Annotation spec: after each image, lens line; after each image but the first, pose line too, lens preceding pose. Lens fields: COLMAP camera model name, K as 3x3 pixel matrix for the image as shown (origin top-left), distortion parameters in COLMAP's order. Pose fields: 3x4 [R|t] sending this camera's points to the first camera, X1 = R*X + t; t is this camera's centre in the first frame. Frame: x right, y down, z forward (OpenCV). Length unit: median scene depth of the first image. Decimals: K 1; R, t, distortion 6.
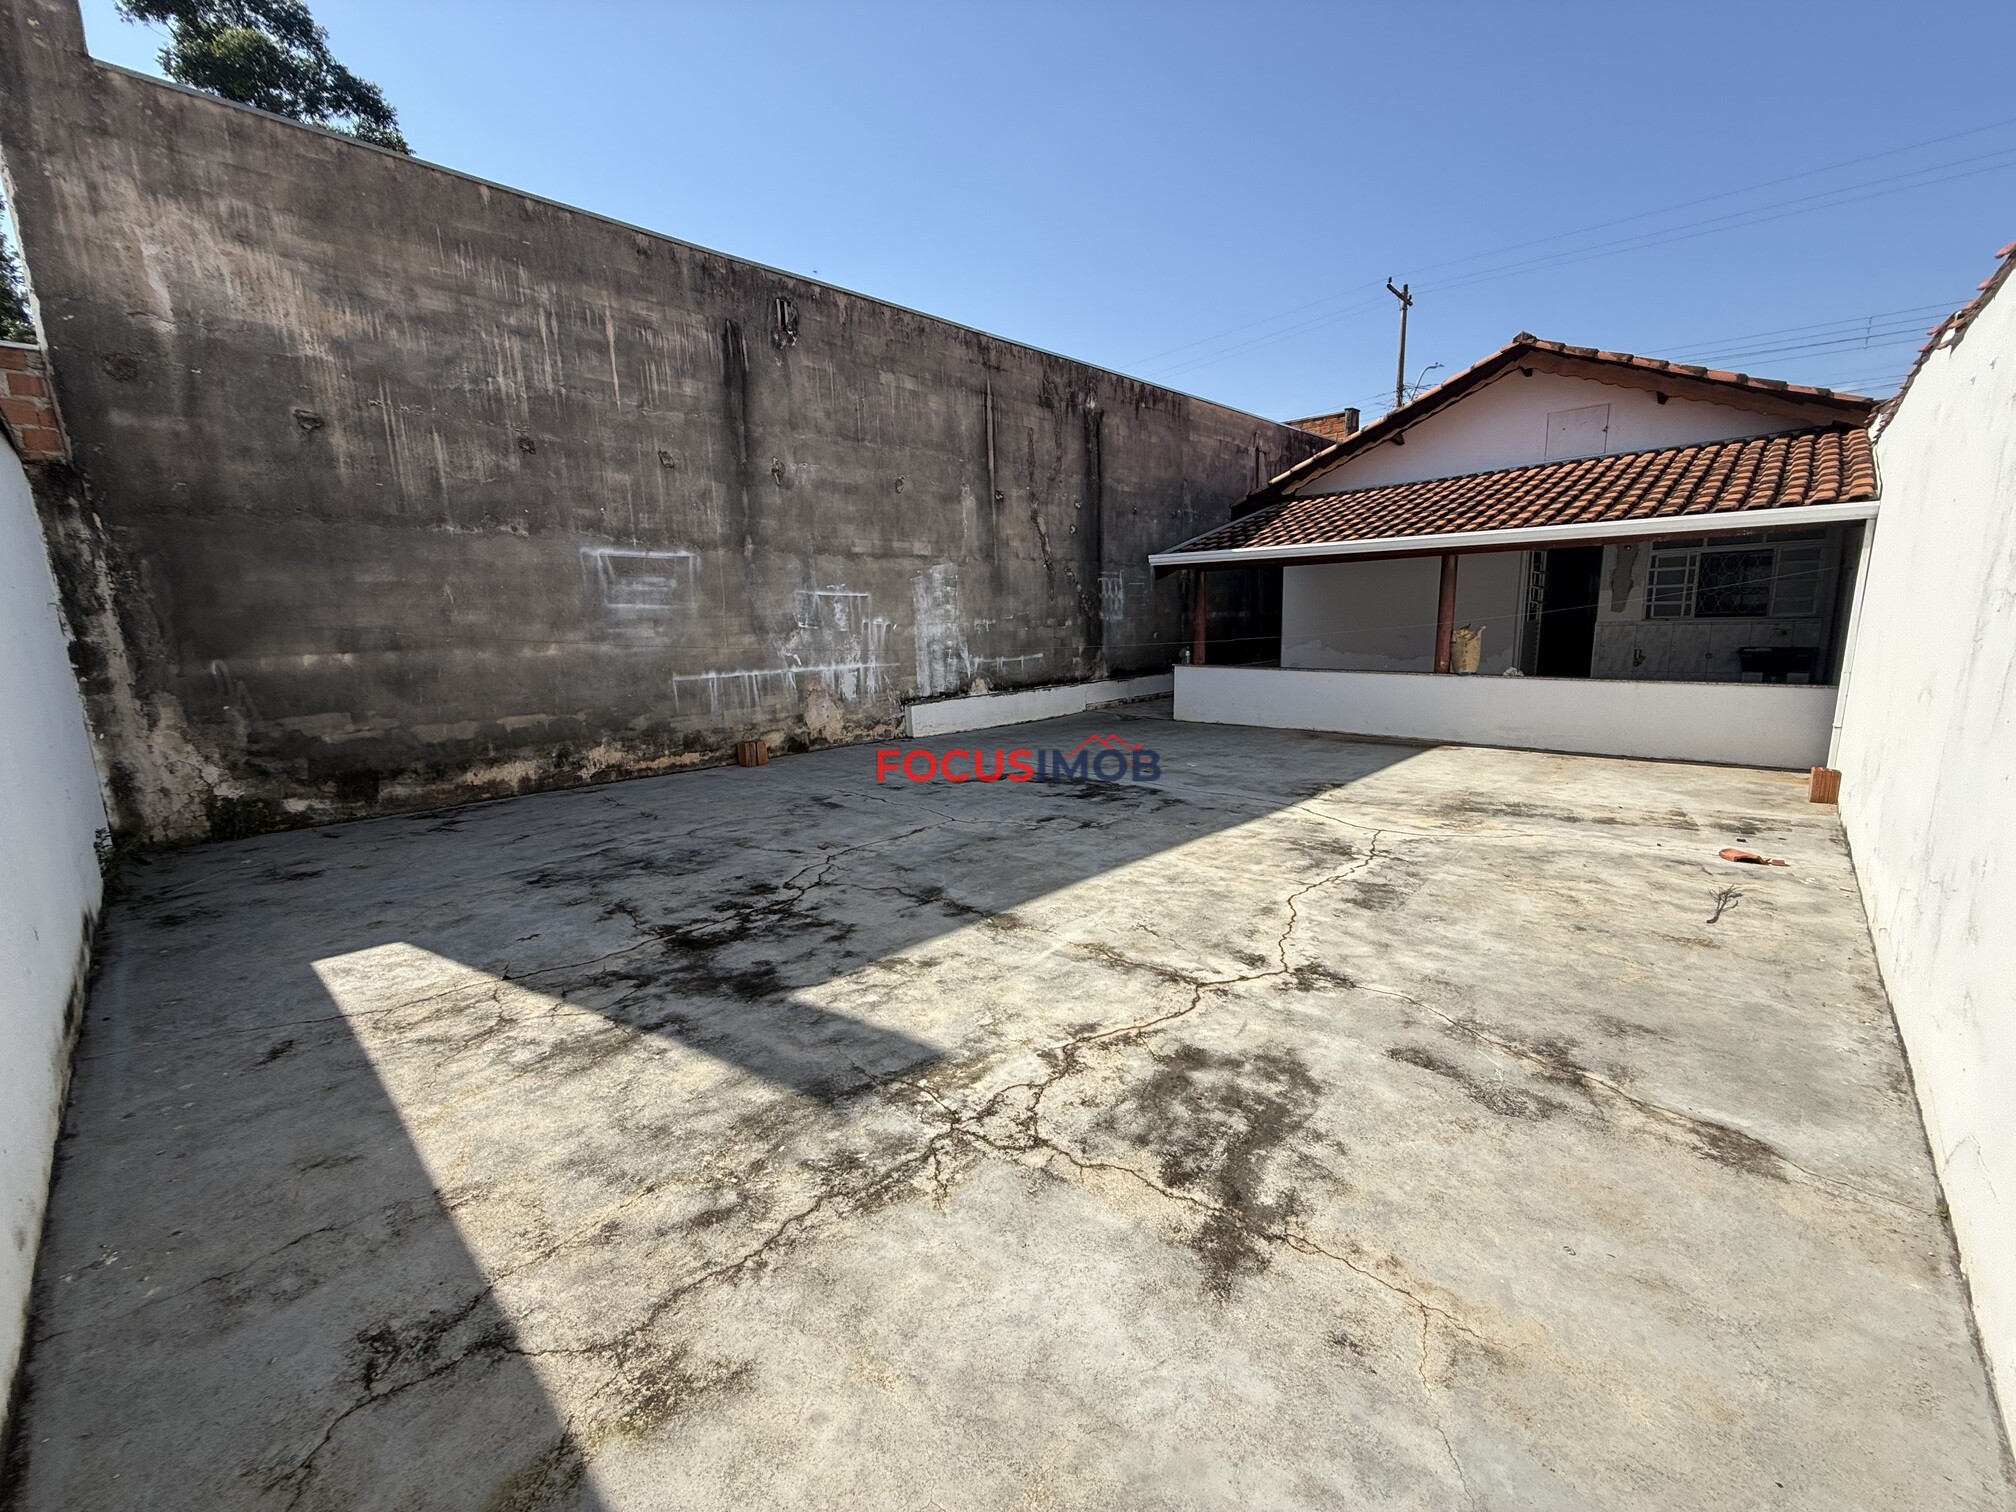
lens RADIAL K [[803.9, 0, 999.8], [0, 803.9, 756.7], [0, 0, 1]] dist [0.001069, -0.000013]
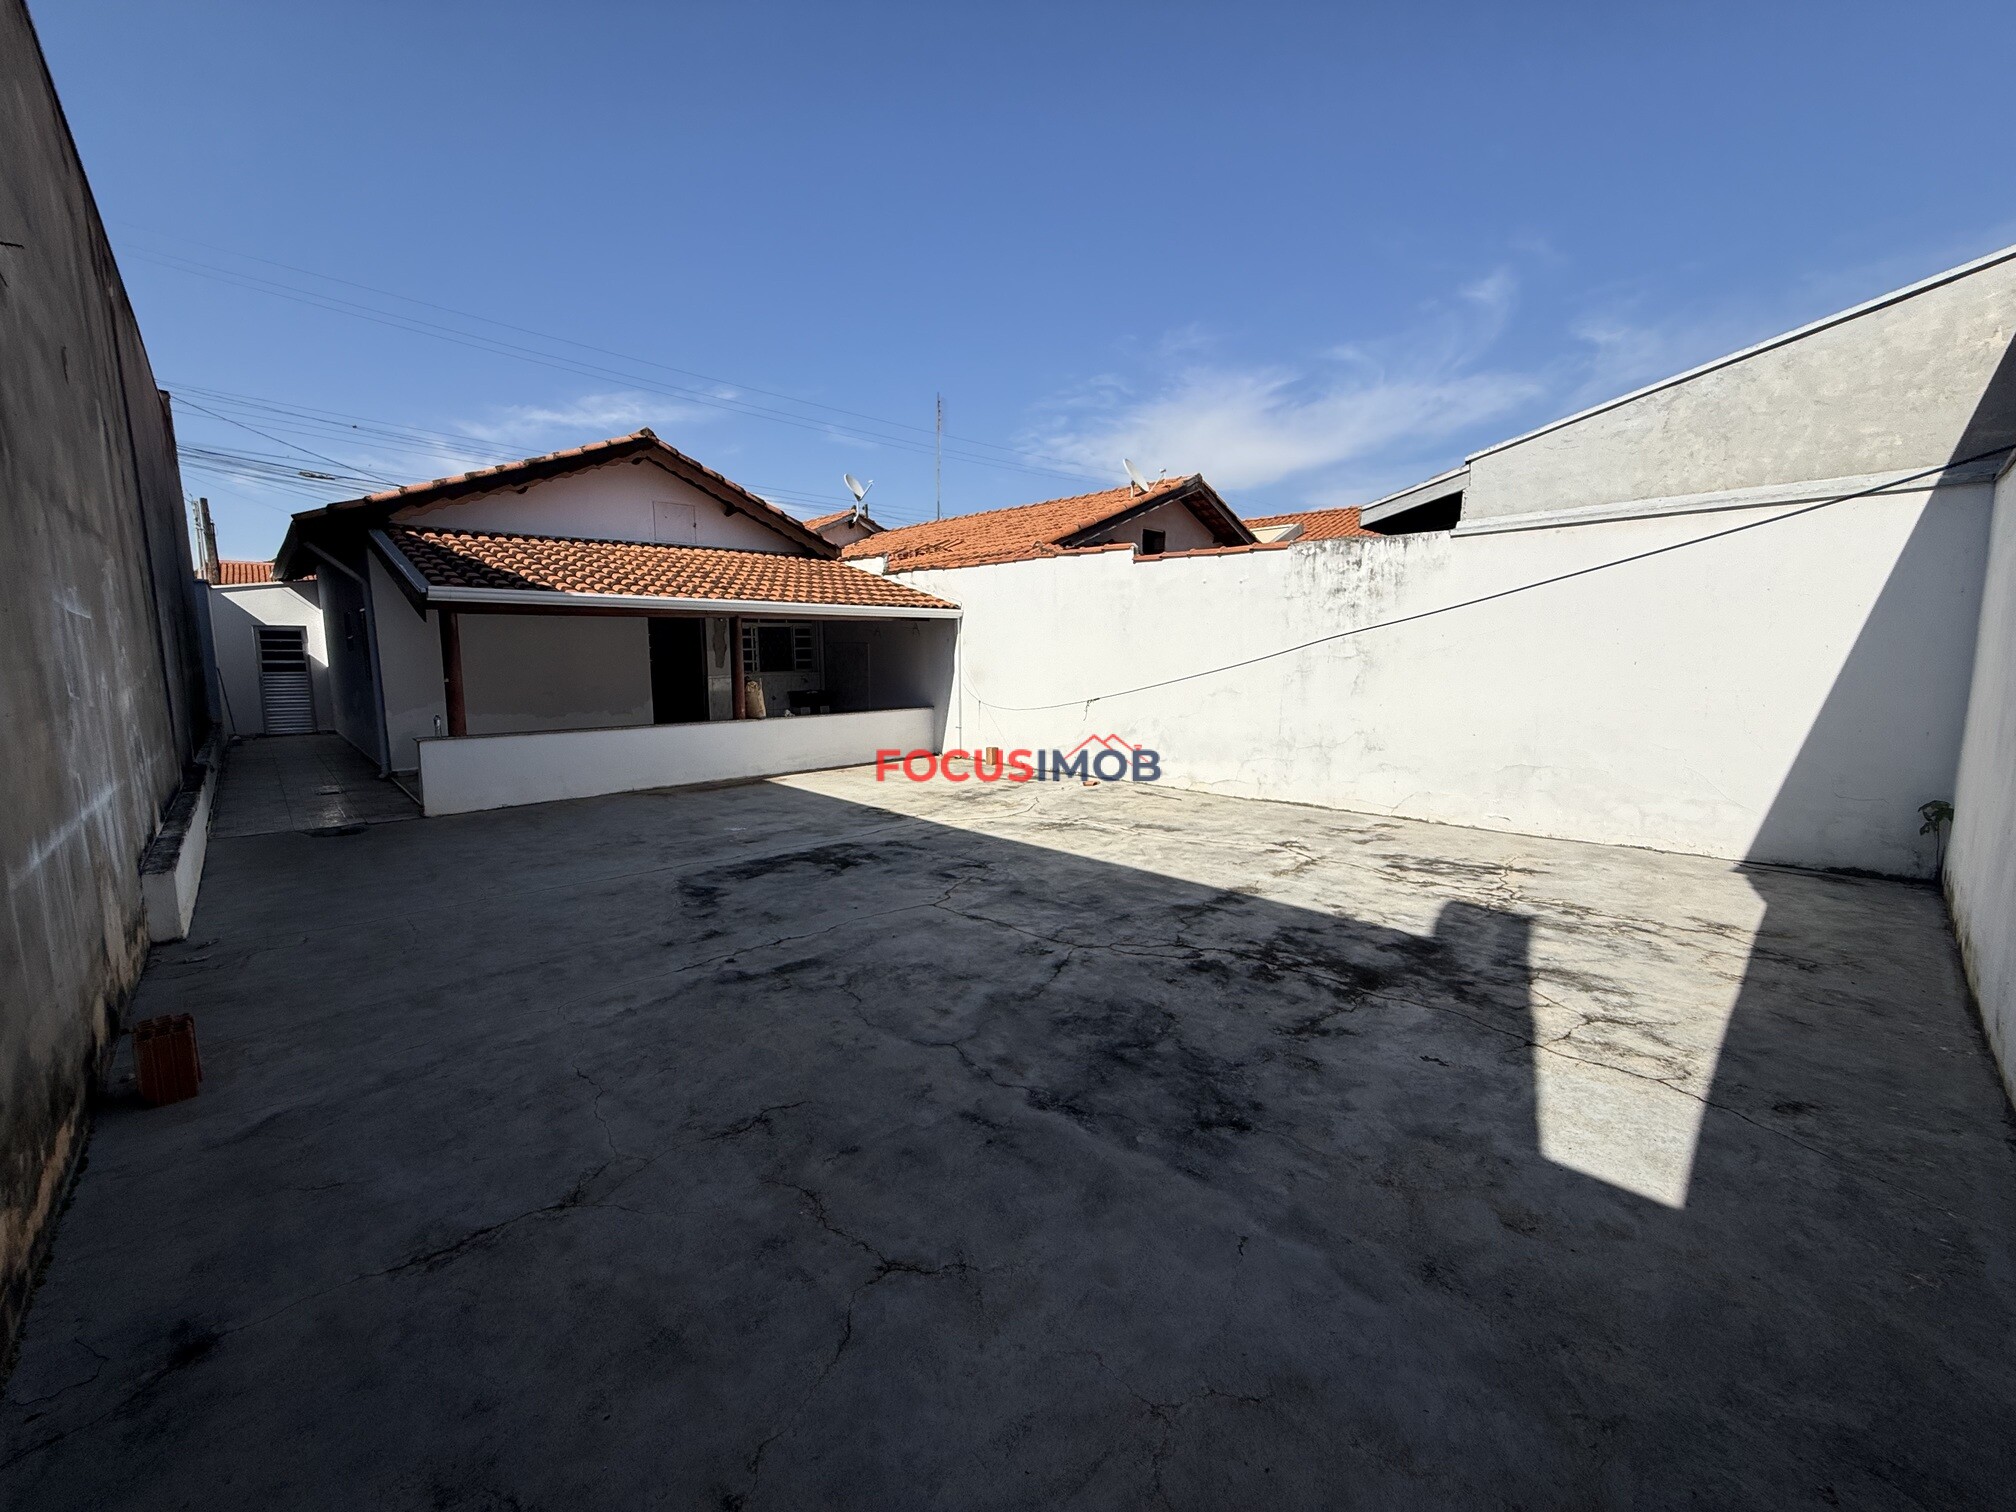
lens RADIAL K [[803.9, 0, 999.8], [0, 803.9, 756.7], [0, 0, 1]] dist [0.001069, -0.000013]
pose [[0.047608, -0.105943, 0.993232, -1.230540], [0.180314, 0.978935, 0.095775, -0.198395], [-0.982456, 0.174534, 0.065709, 1.193107]]
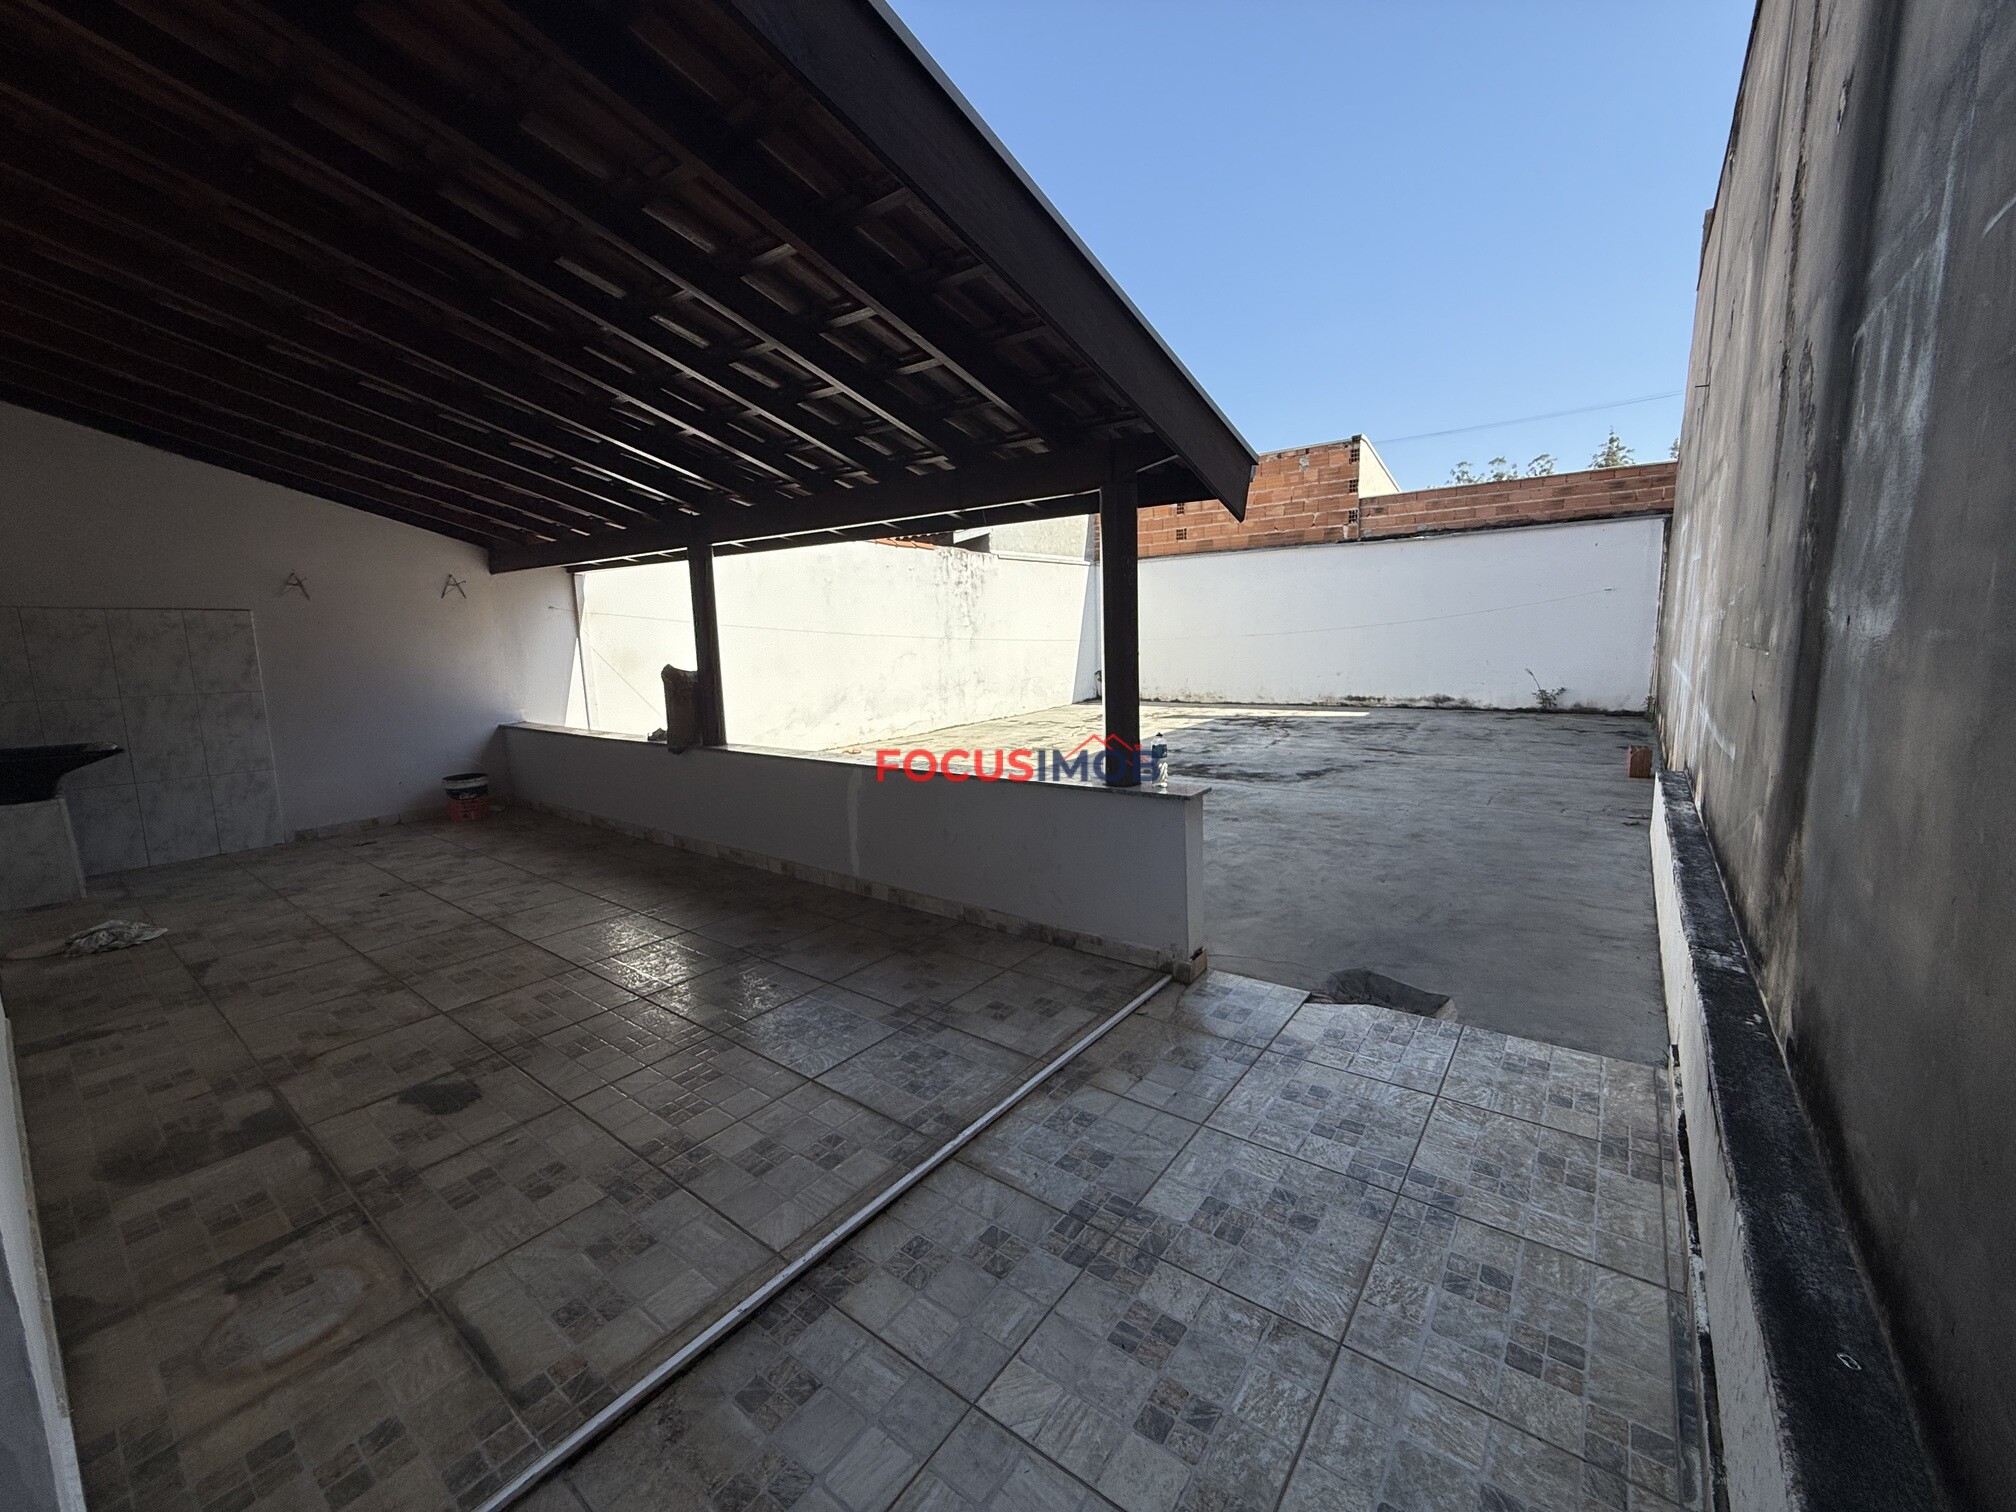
lens RADIAL K [[801.0, 0, 995.4], [0, 801.0, 754.9], [0, 0, 1]] dist [0.001526, 0.000511]
pose [[-0.992208, 0.071750, -0.101856, 0.843596], [0.034775, 0.944526, 0.326589, -0.595049], [0.119639, 0.320503, -0.939662, 3.334489]]
